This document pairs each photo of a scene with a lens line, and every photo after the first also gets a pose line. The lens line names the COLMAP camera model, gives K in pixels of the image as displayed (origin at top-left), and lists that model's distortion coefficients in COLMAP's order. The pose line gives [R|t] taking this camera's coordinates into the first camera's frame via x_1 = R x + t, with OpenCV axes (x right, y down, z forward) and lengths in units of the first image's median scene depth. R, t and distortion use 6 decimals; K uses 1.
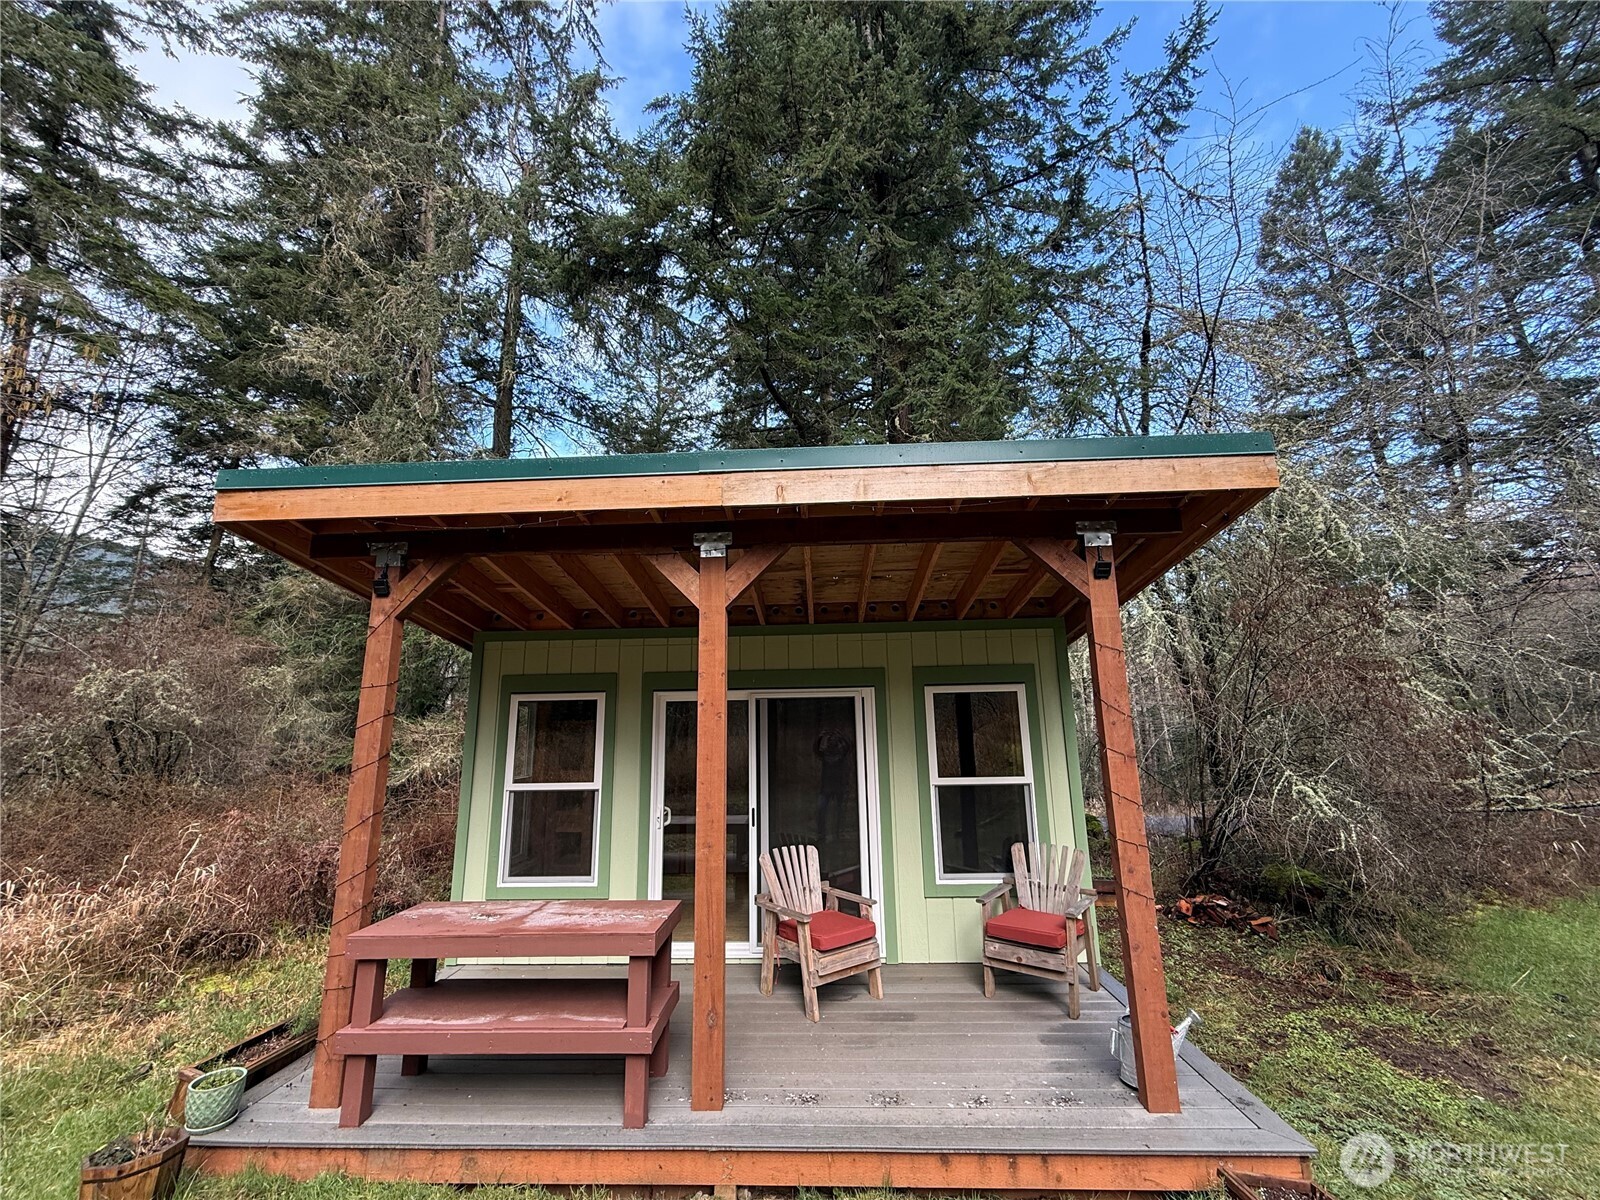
lens RADIAL K [[636.0, 0, 791.8], [0, 636.0, 600.3], [0, 0, 1]] dist [-0.000393, 0.000700]
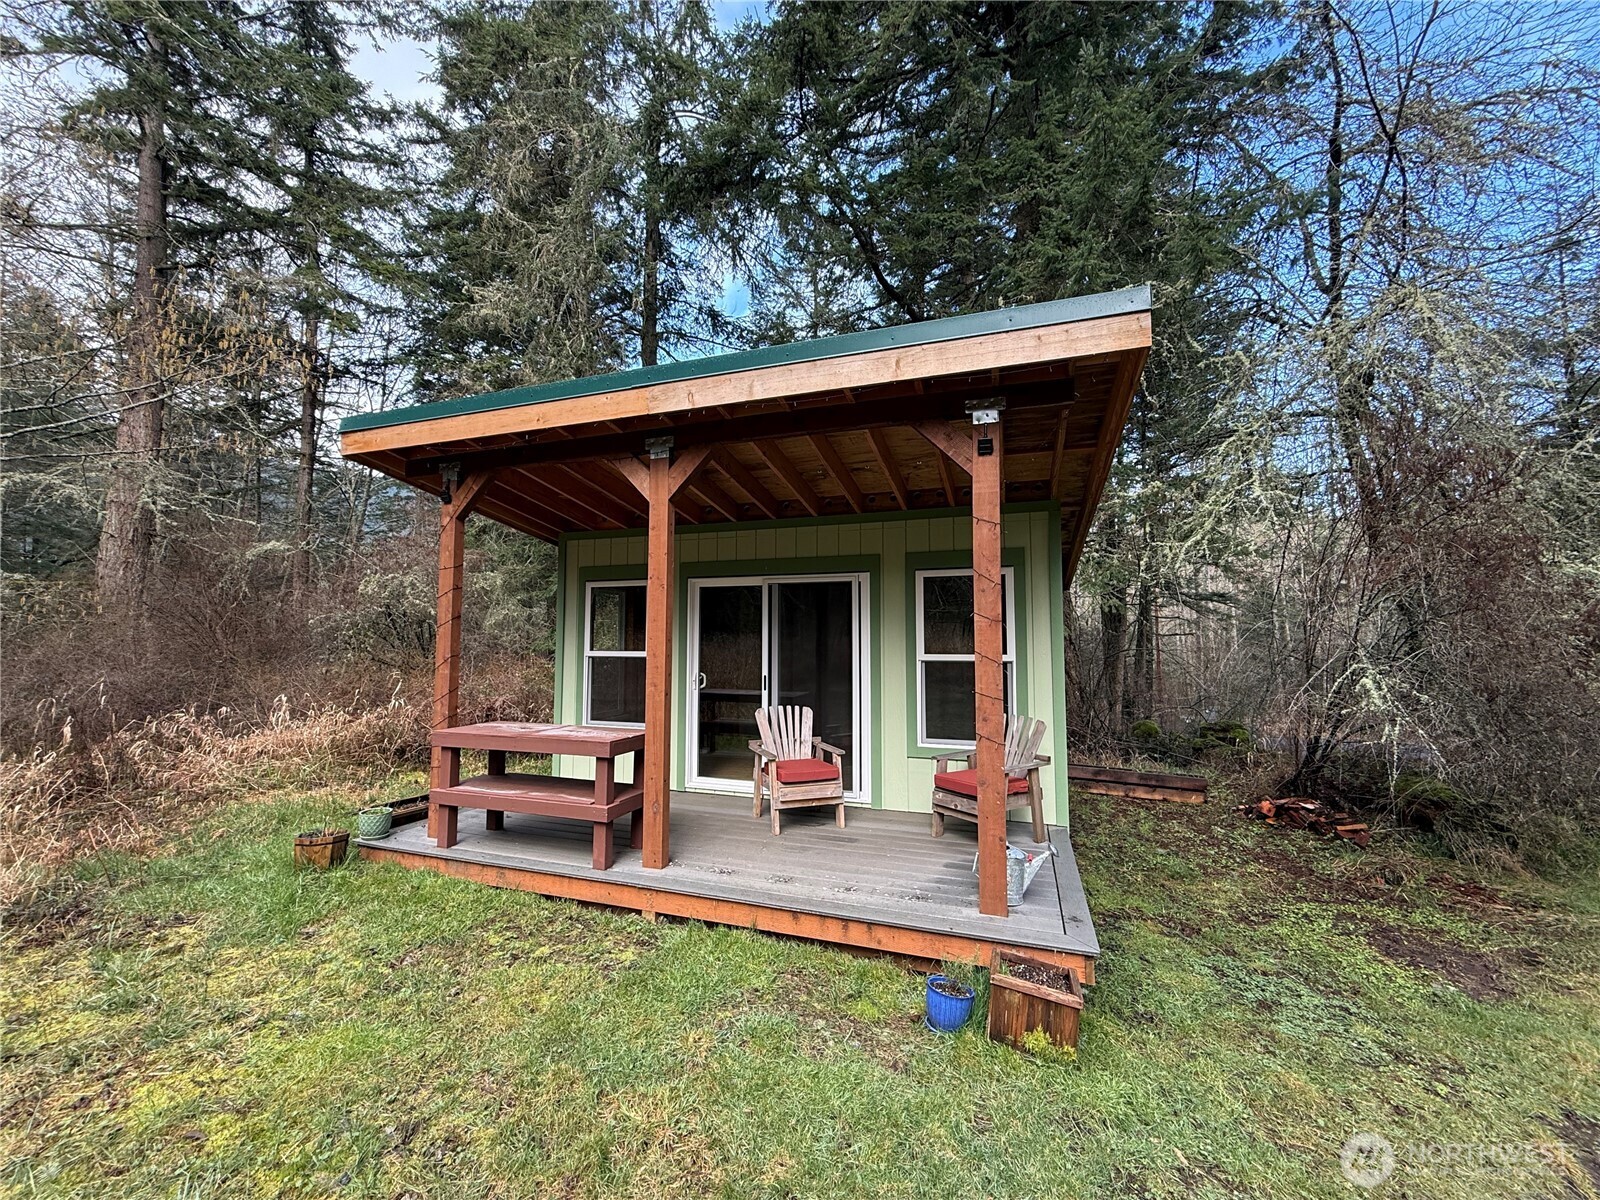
lens RADIAL K [[636.0, 0, 791.8], [0, 636.0, 600.3], [0, 0, 1]] dist [-0.000393, 0.000700]
pose [[0.956939, 0.000739, -0.290287, 0.318828], [0.040345, 0.989953, 0.135518, 0.031154], [0.287470, -0.141395, 0.947295, -0.077256]]
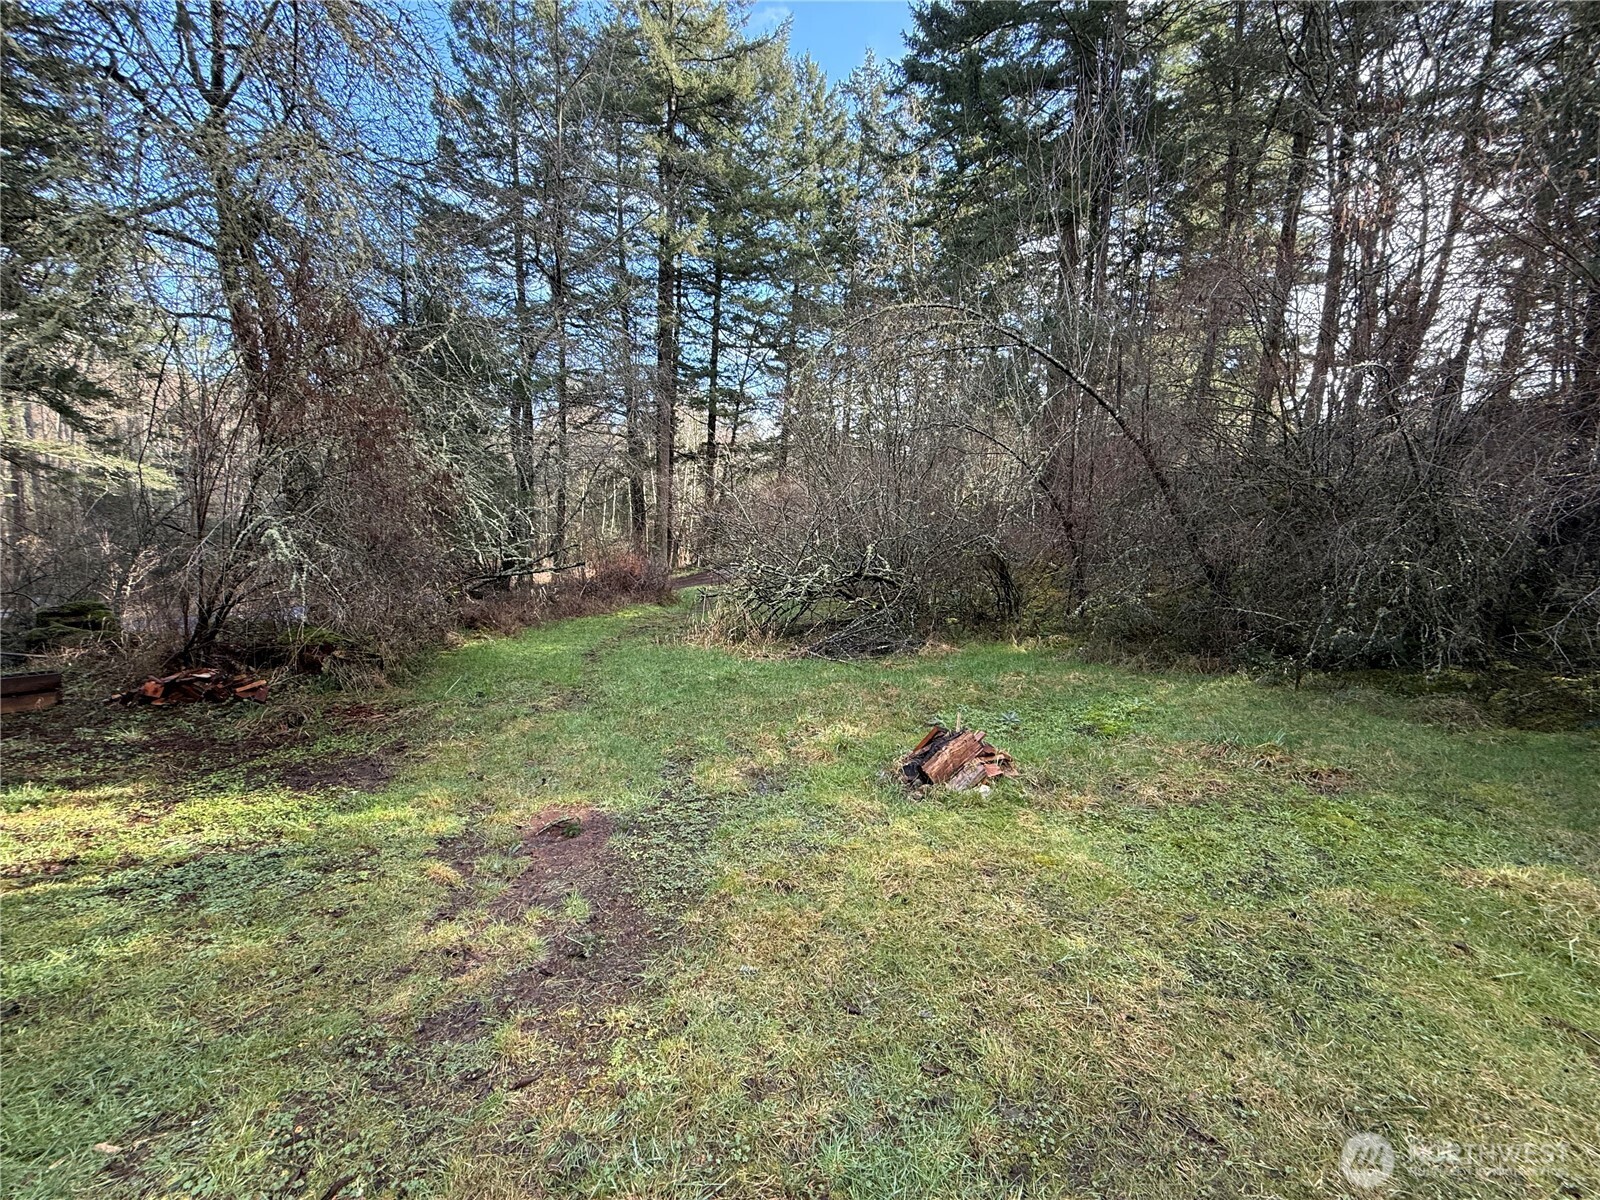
lens RADIAL K [[640.7, 0, 798.8], [0, 640.7, 591.7], [0, 0, 1]] dist [-0.001542, -0.000028]
pose [[0.400906, -0.061676, 0.914041, 0.314739], [-0.213779, 0.963888, 0.158804, 0.089243], [-0.890827, -0.259068, 0.373243, 0.004473]]
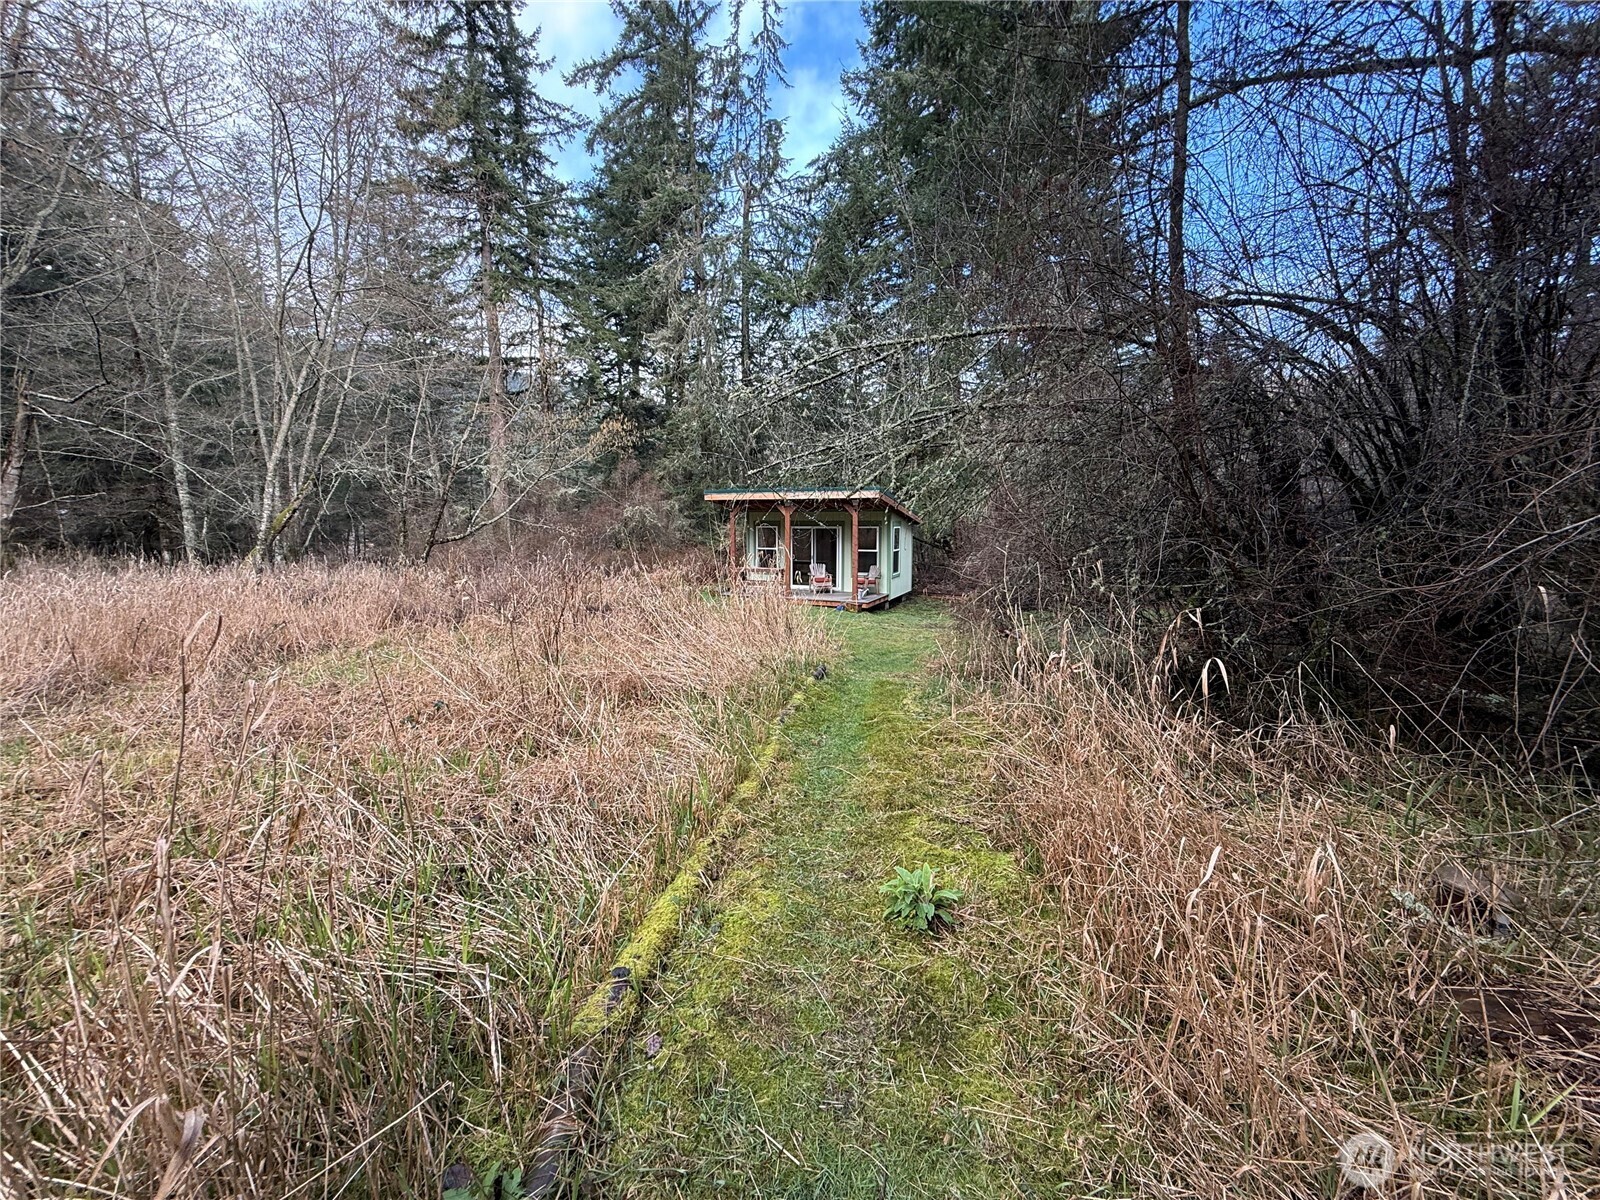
lens RADIAL K [[636.0, 0, 791.8], [0, 636.0, 600.3], [0, 0, 1]] dist [-0.000393, 0.000700]
pose [[0.929918, 0.058738, -0.363047, 1.285210], [0.064323, 0.945970, 0.317810, -0.692033], [0.362099, -0.318889, 0.875896, -2.656262]]
